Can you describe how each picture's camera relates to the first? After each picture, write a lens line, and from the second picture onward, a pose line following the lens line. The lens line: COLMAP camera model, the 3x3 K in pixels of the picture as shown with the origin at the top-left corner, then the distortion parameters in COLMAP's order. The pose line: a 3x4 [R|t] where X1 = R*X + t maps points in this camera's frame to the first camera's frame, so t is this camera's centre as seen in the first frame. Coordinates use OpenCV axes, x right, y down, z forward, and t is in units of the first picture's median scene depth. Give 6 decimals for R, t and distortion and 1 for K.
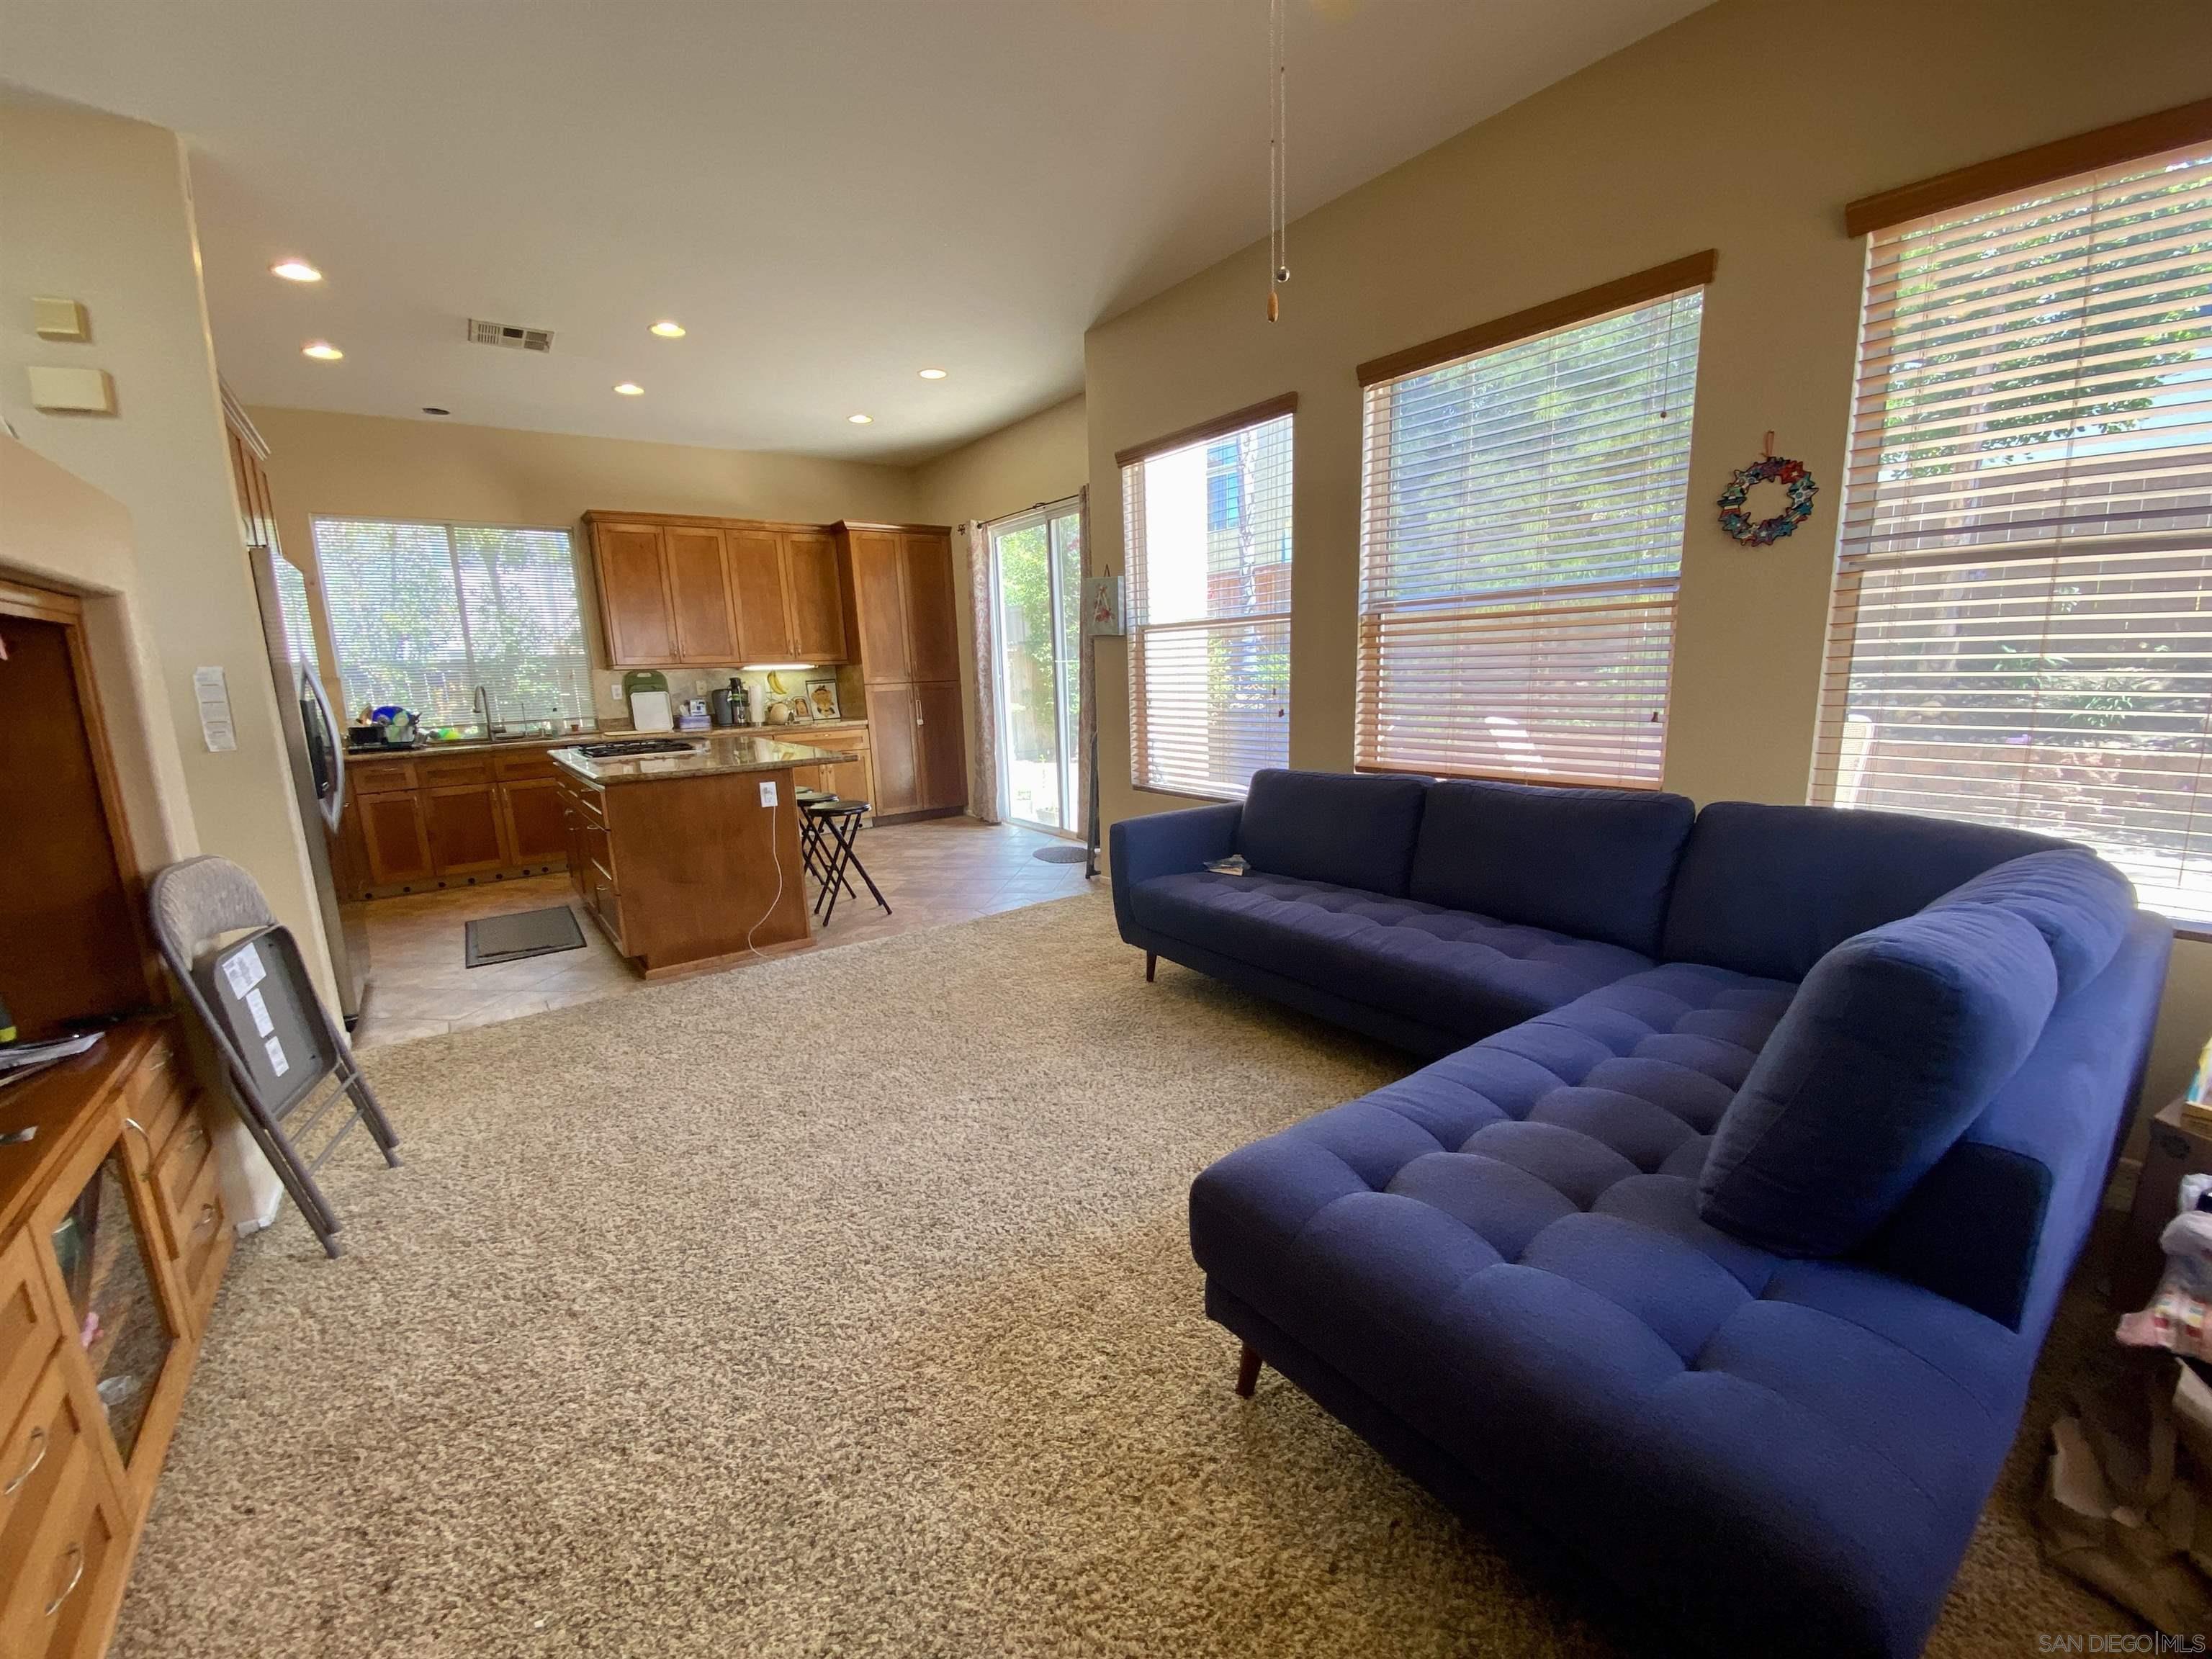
lens RADIAL K [[875.1, 0, 1099.1], [0, 875.1, 836.4], [0, 0, 1]] dist [0.022341, -0.017354]
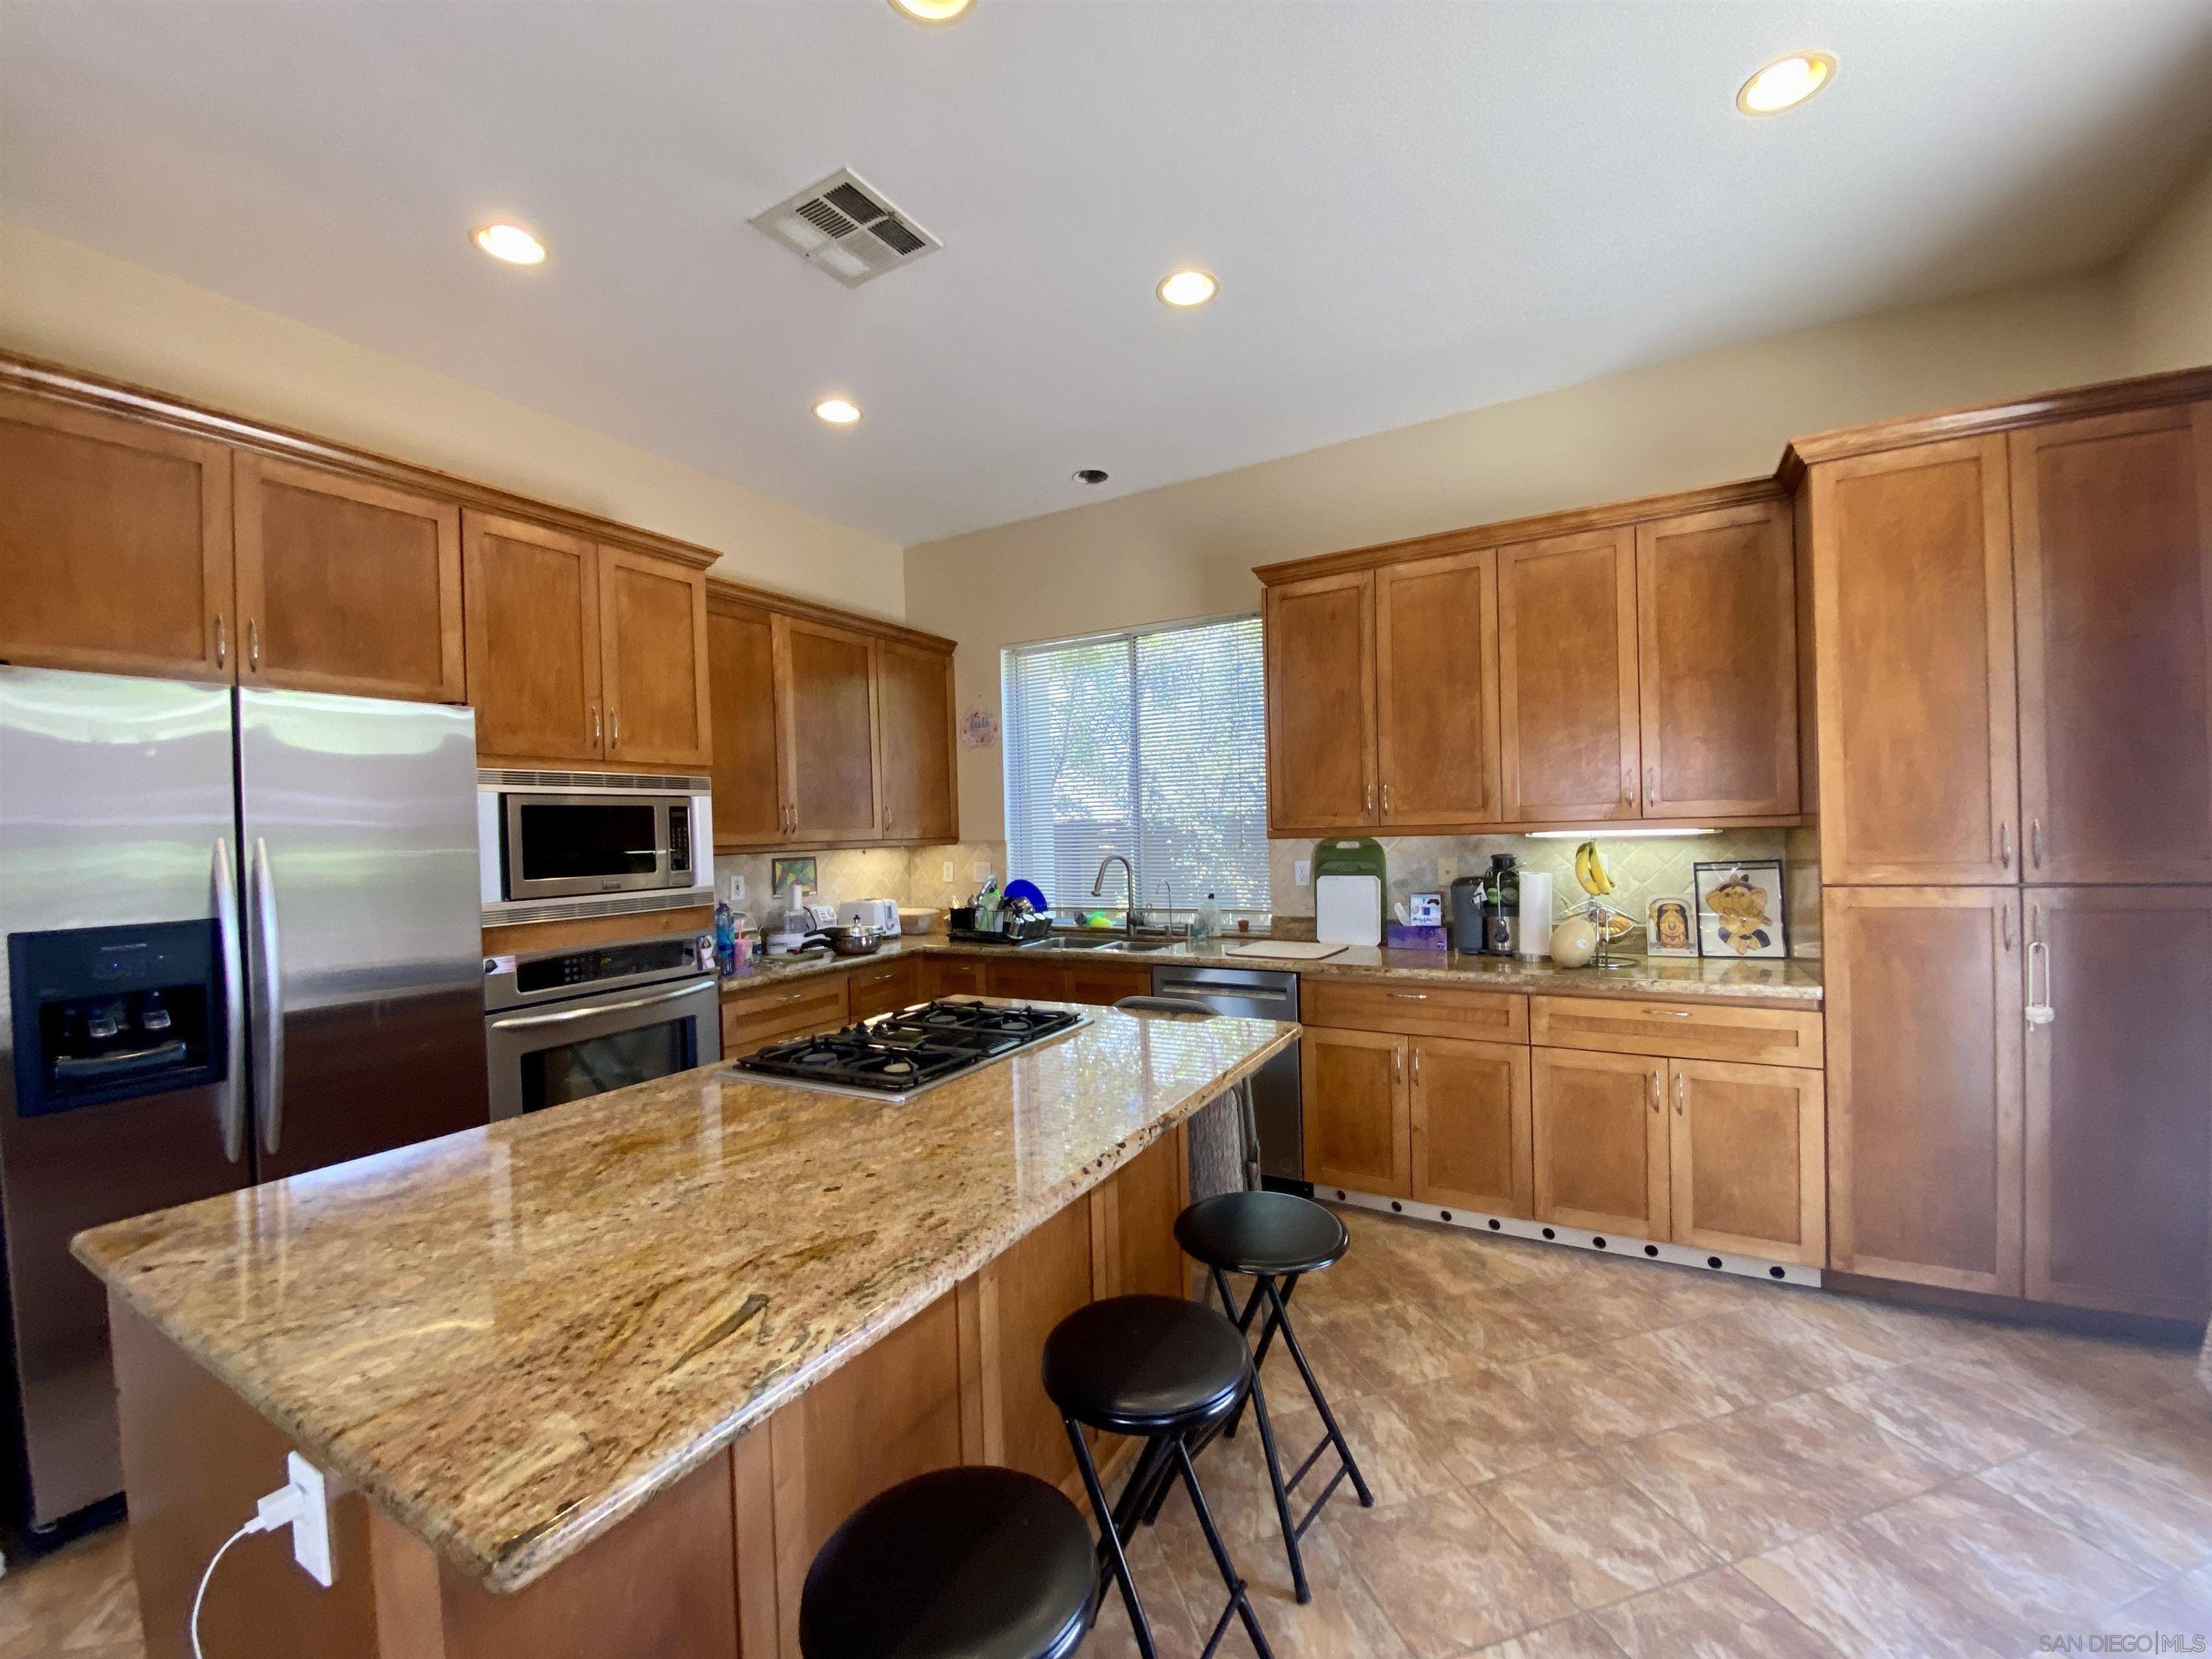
lens RADIAL K [[896.8, 0, 1121.7], [0, 896.8, 834.0], [0, 0, 1]] dist [-0.000135, -0.000282]
pose [[0.415485, 0.025586, -0.909240, -0.063531], [-0.163995, 0.985331, -0.047211, -0.138968], [0.894694, 0.168726, 0.413586, 0.633770]]
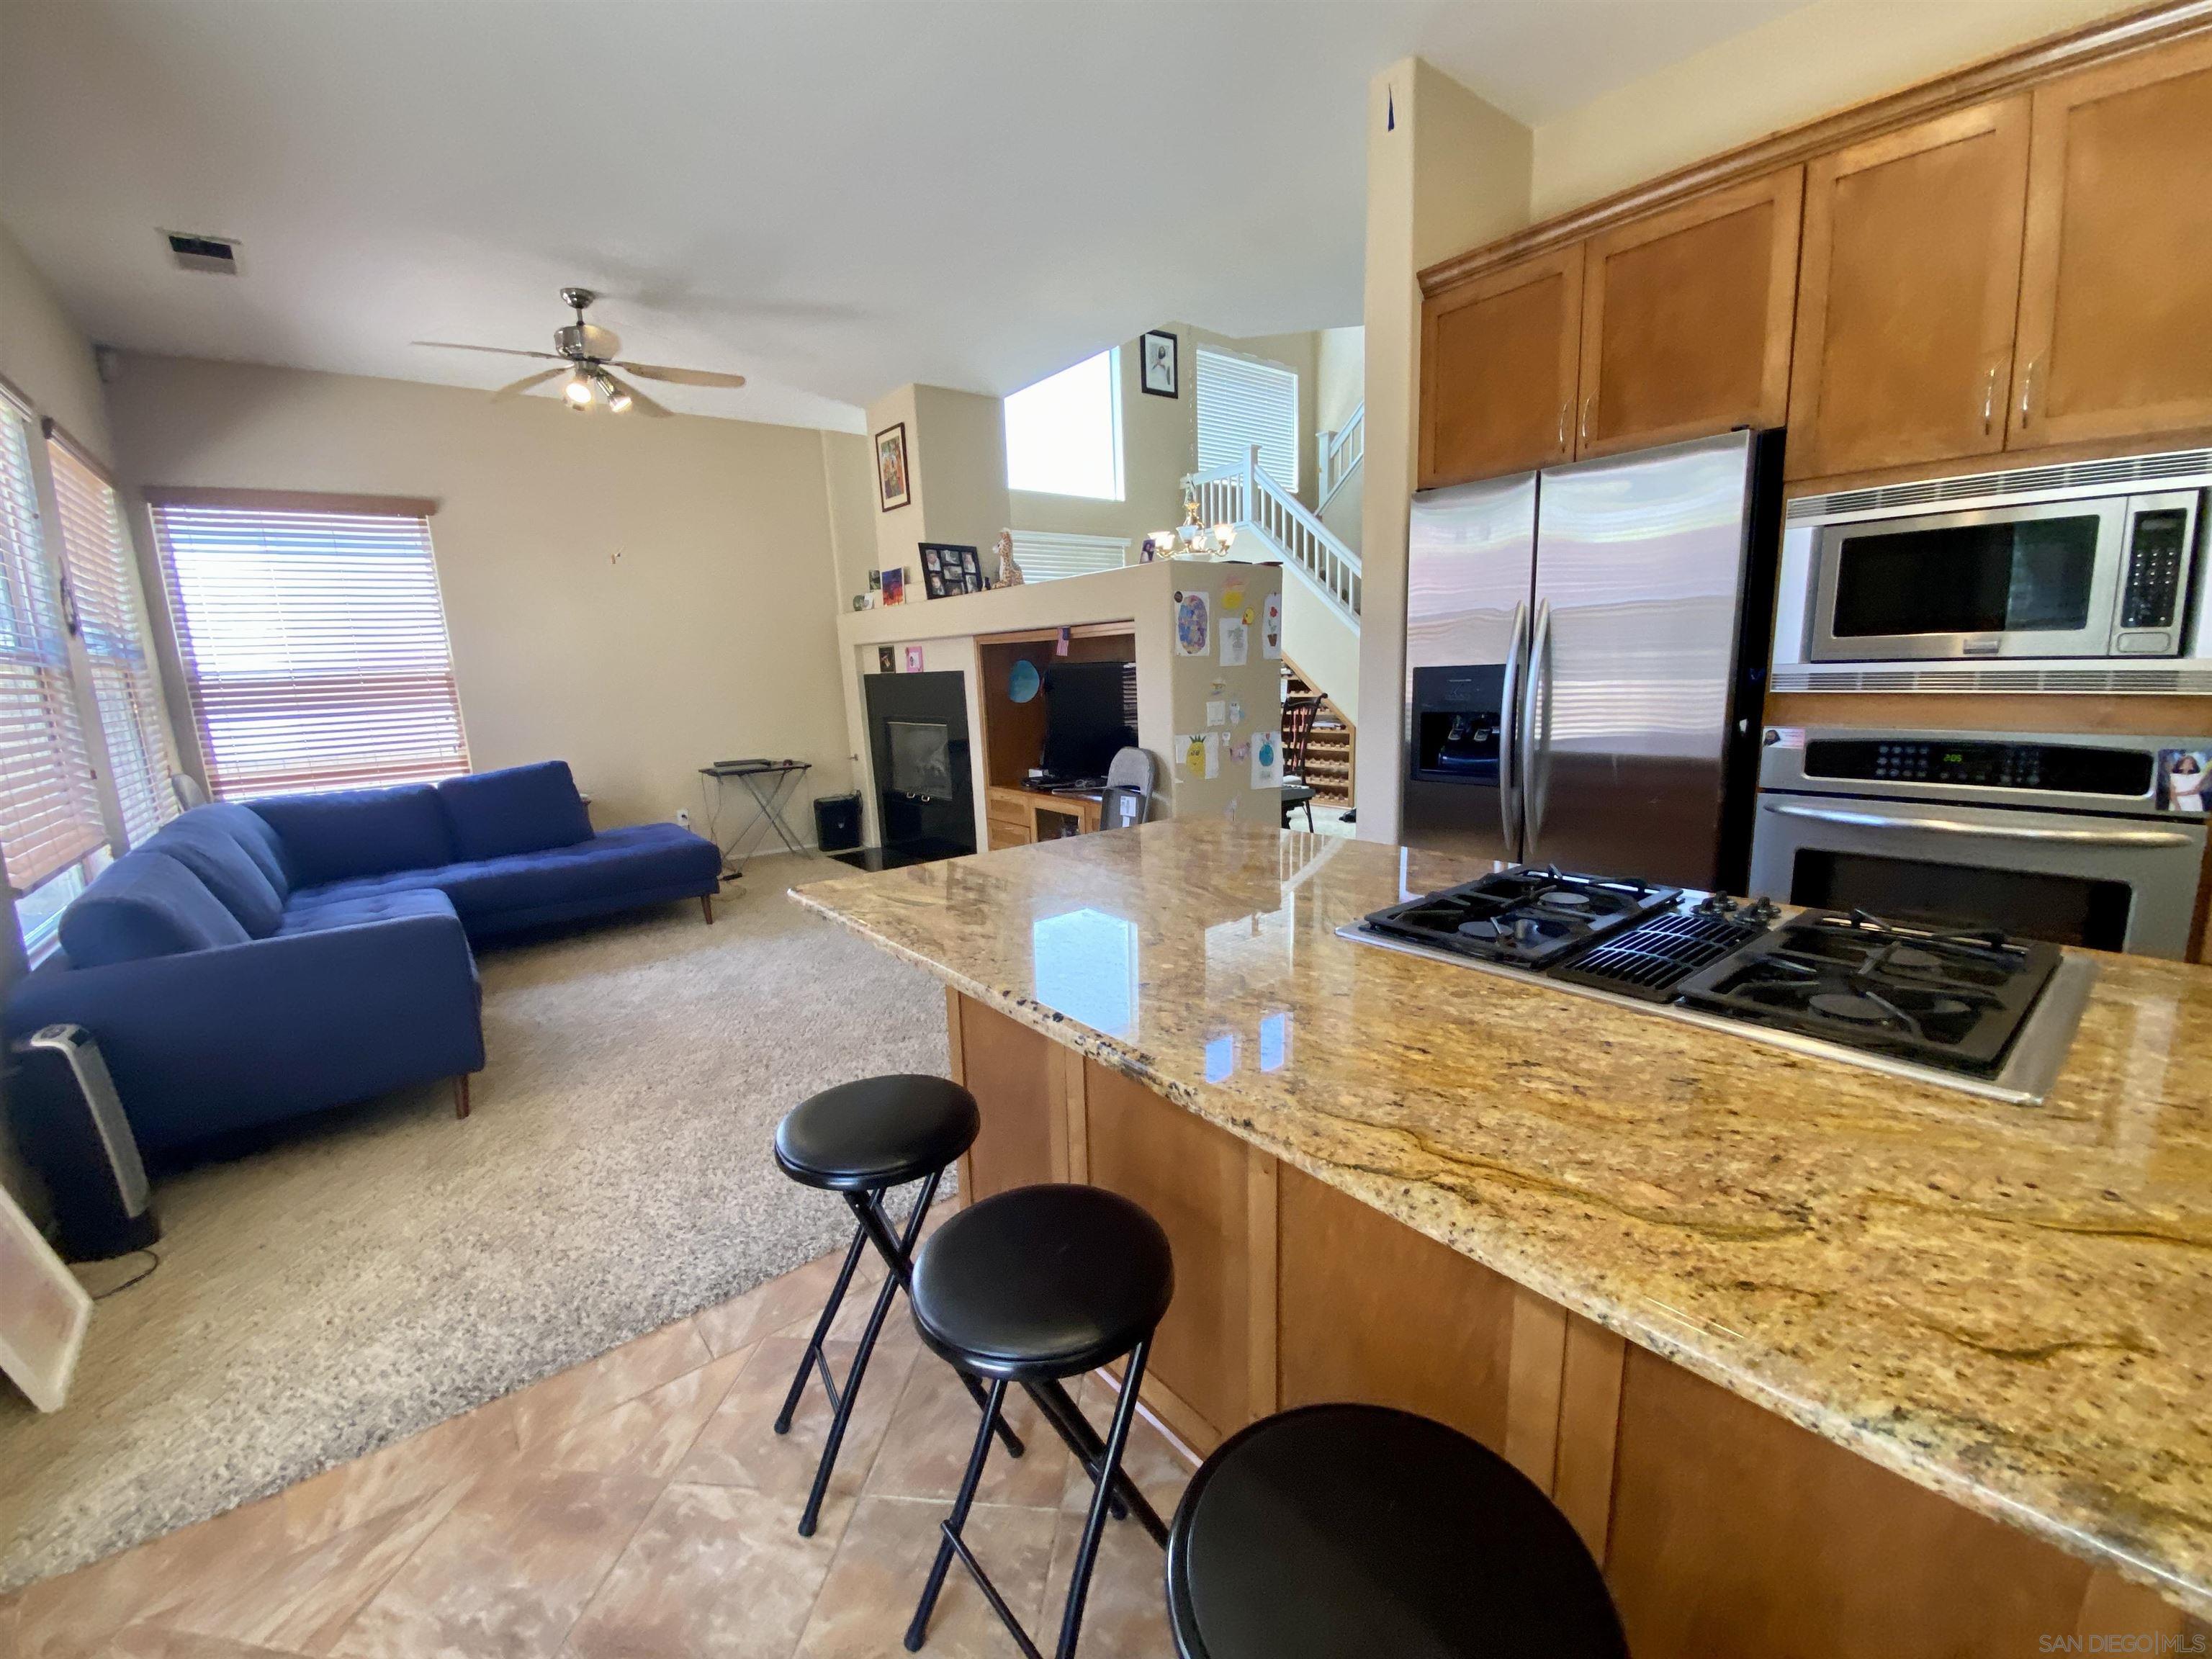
lens RADIAL K [[892.7, 0, 1103.4], [0, 892.7, 847.2], [0, 0, 1]] dist [0.033075, -0.027414]
pose [[-0.996806, 0.077123, -0.020724, -0.259110], [0.063091, 0.919631, 0.387684, -0.164785], [0.048958, 0.385138, -0.921559, 0.866636]]
